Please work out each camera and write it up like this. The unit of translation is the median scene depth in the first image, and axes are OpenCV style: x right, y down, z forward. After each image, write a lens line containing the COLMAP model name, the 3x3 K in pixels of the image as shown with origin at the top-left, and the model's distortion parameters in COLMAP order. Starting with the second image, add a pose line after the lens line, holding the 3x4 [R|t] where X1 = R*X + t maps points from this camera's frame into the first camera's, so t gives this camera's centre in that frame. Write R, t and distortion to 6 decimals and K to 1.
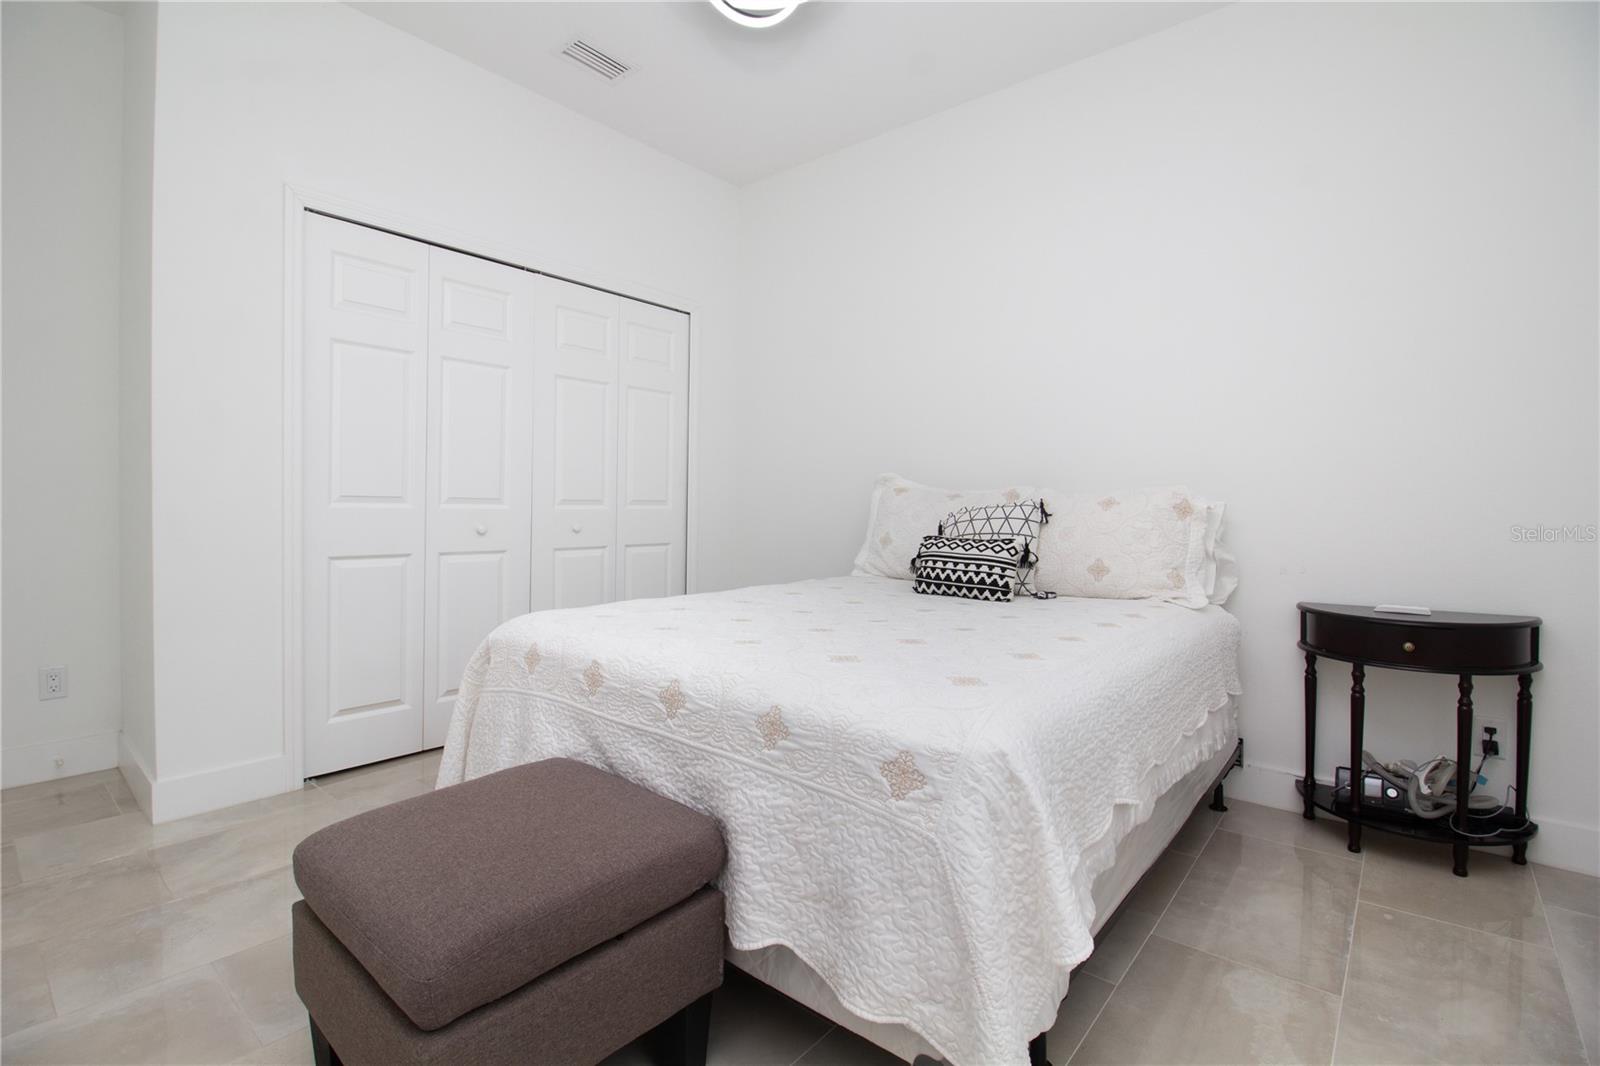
lens RADIAL K [[739.1, 0, 791.5], [0, 739.1, 523.9], [0, 0, 1]] dist [-0.012255, -0.005550]
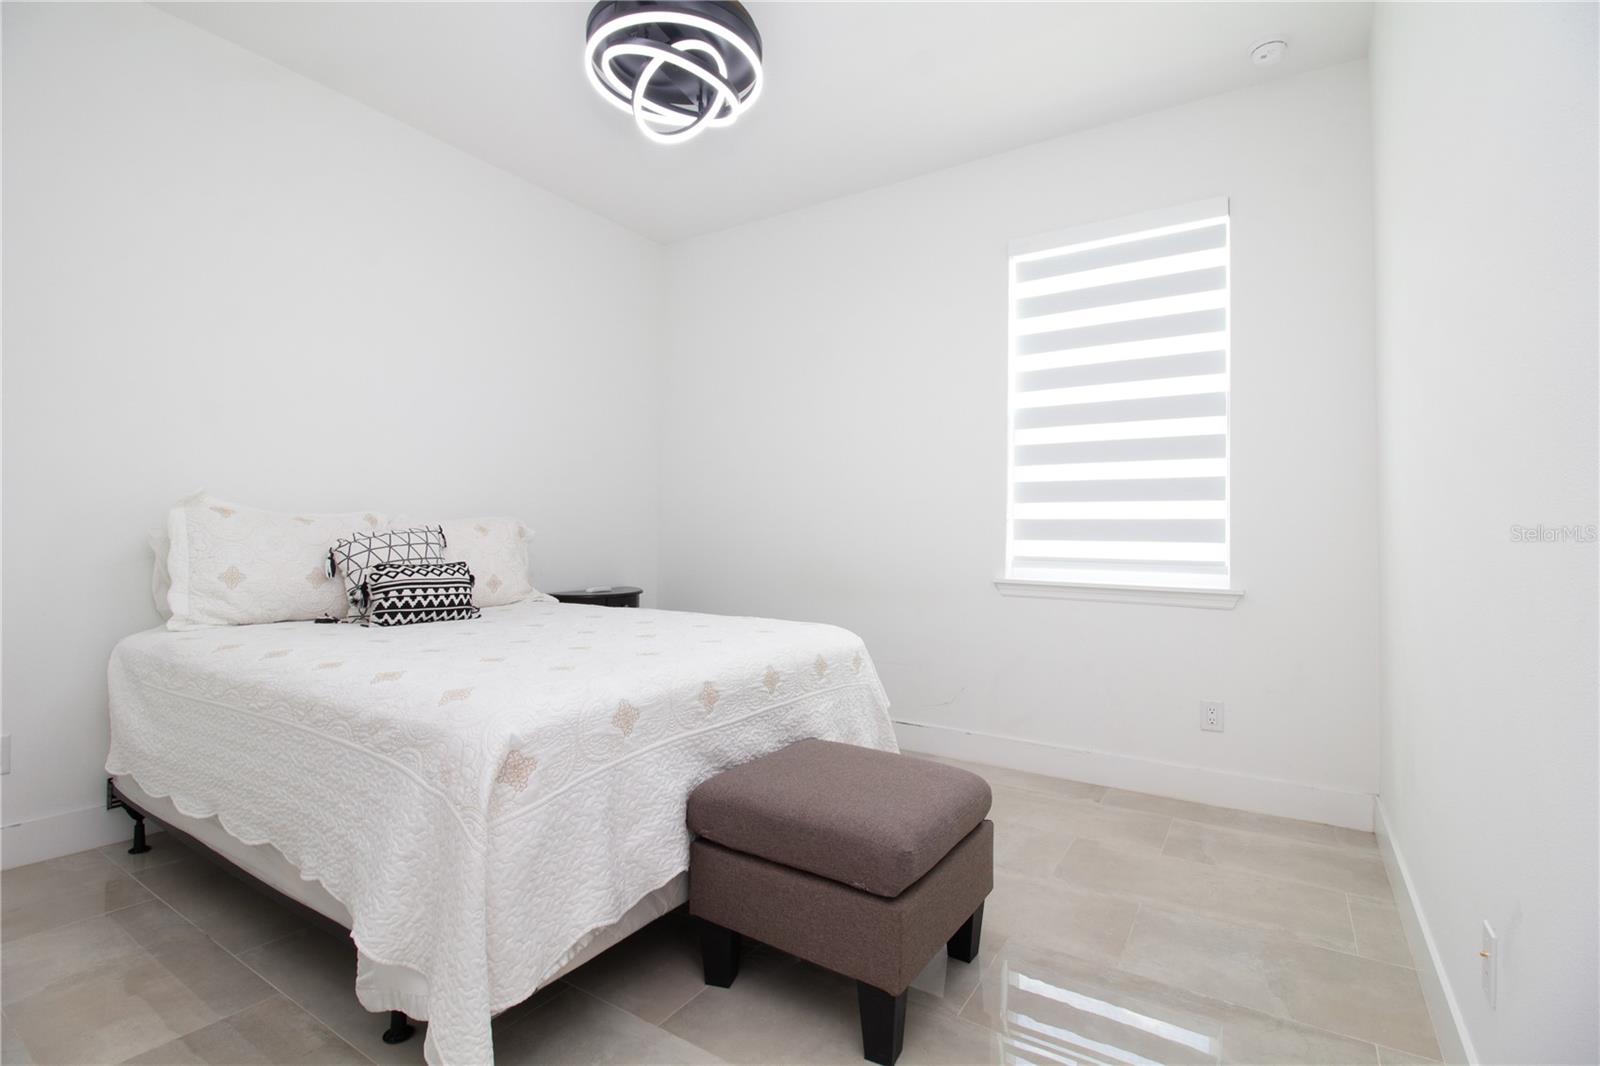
lens RADIAL K [[739.1, 0, 799.4], [0, 739.1, 516.9], [0, 0, 1]] dist [-0.012255, -0.005550]
pose [[-0.131982, 0.012361, 0.991175, -1.059151], [0.013185, 0.999856, -0.010713, -0.034728], [-0.991164, 0.011655, -0.132126, 0.776984]]
